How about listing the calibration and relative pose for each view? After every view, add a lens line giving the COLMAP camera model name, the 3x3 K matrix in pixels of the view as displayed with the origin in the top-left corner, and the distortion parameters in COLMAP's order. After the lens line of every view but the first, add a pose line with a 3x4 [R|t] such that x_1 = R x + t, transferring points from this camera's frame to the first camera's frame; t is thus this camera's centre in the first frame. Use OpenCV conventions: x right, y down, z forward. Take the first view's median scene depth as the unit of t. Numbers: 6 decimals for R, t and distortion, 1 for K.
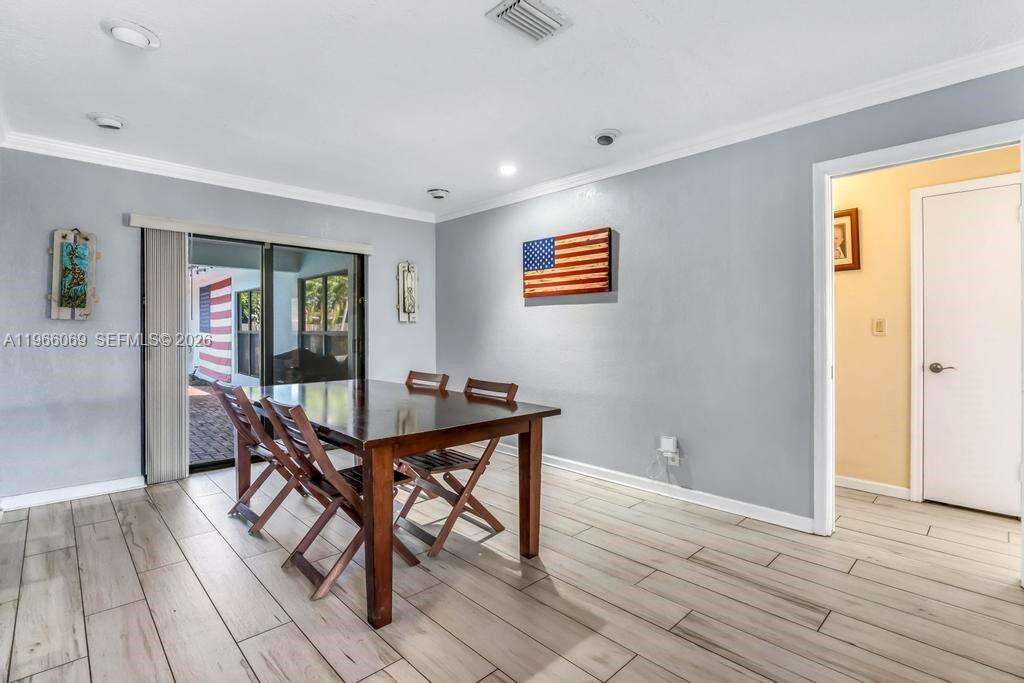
lens RADIAL K [[482.4, 0, 513.4], [0, 482.4, 329.9], [0, 0, 1]] dist [0.001333, 0.000201]
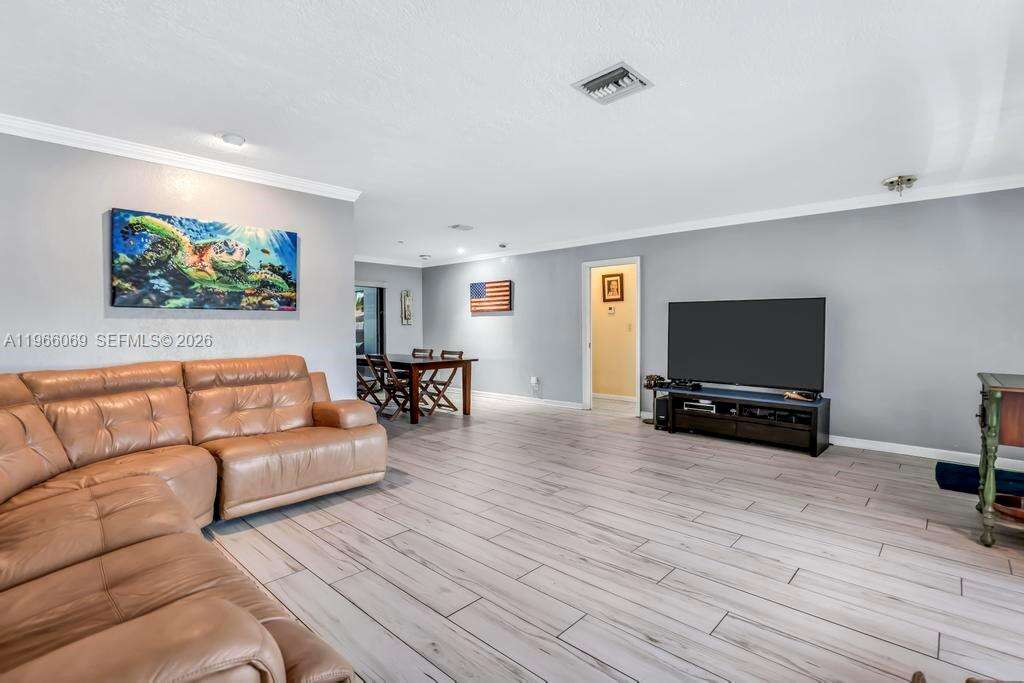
lens RADIAL K [[480.4, 0, 521.6], [0, 480.4, 327.4], [0, 0, 1]] dist [-0.018731, -0.000020]
pose [[0.996880, -0.003312, 0.078866, 0.081184], [0.003348, 0.999994, -0.000318, -0.006017], [-0.078865, 0.000581, 0.996885, -1.043910]]
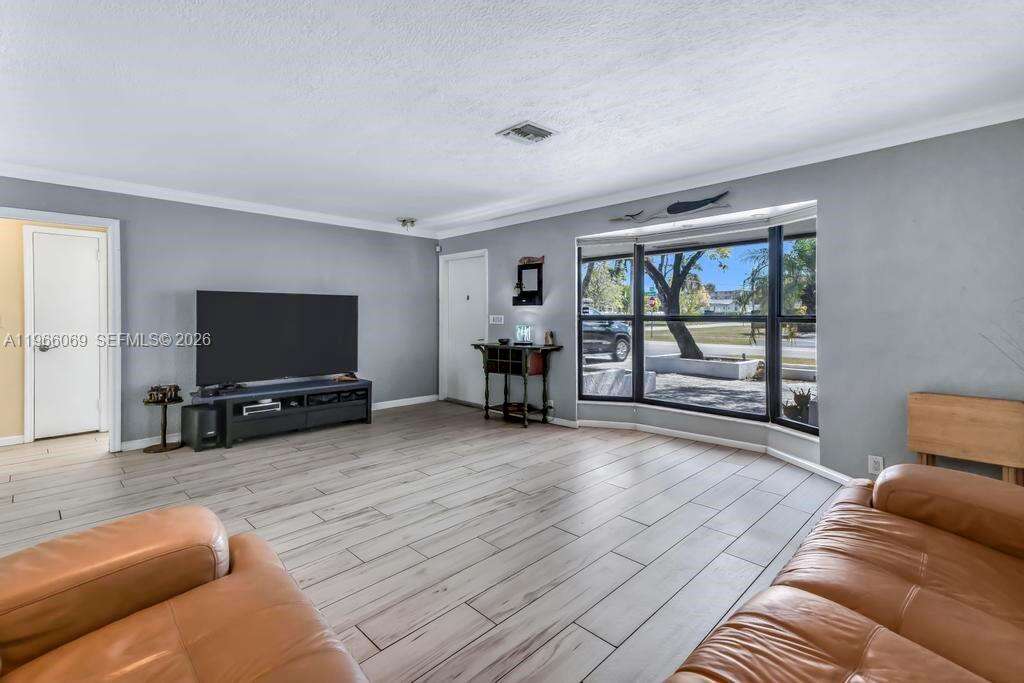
lens RADIAL K [[467.7, 0, 513.0], [0, 467.7, 311.5], [0, 0, 1]] dist [0.028910, 0.000051]
pose [[-0.029544, 0.003590, 0.999557, -0.543662], [0.003999, 0.999986, -0.003473, -0.023388], [-0.999555, 0.003895, -0.029558, -0.366857]]
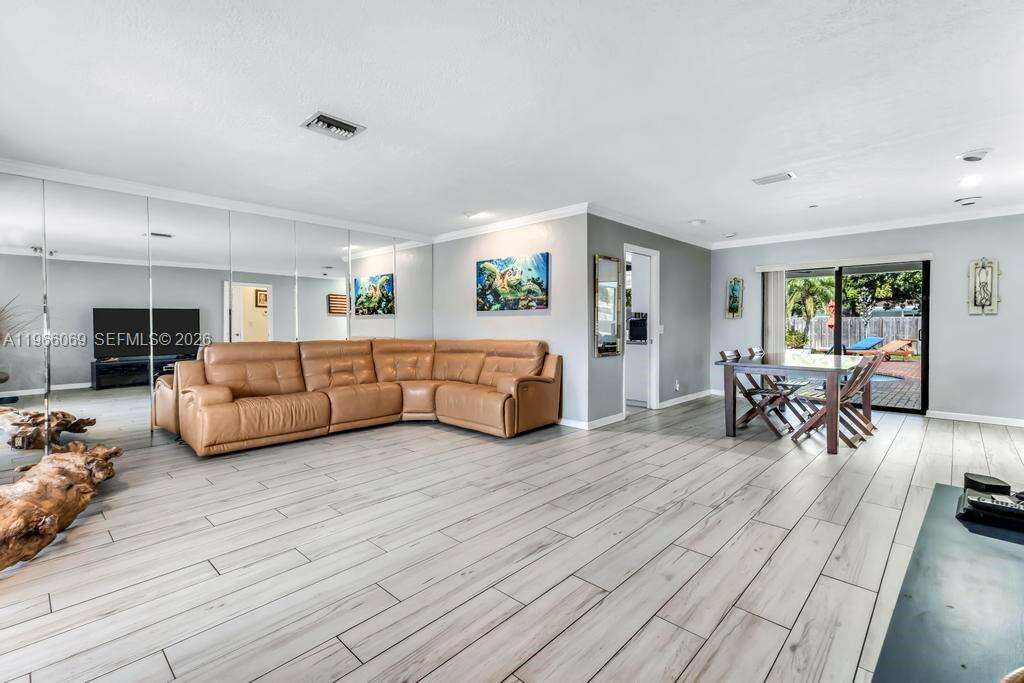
lens RADIAL K [[462.4, 0, 512.1], [0, 462.4, 330.3], [0, 0, 1]] dist [0.026329, 0.000110]
pose [[0.061002, 0.016535, -0.998001, 1.044879], [0.003730, 0.999852, 0.016793, -0.002763], [0.998131, -0.004747, 0.060931, -0.166789]]
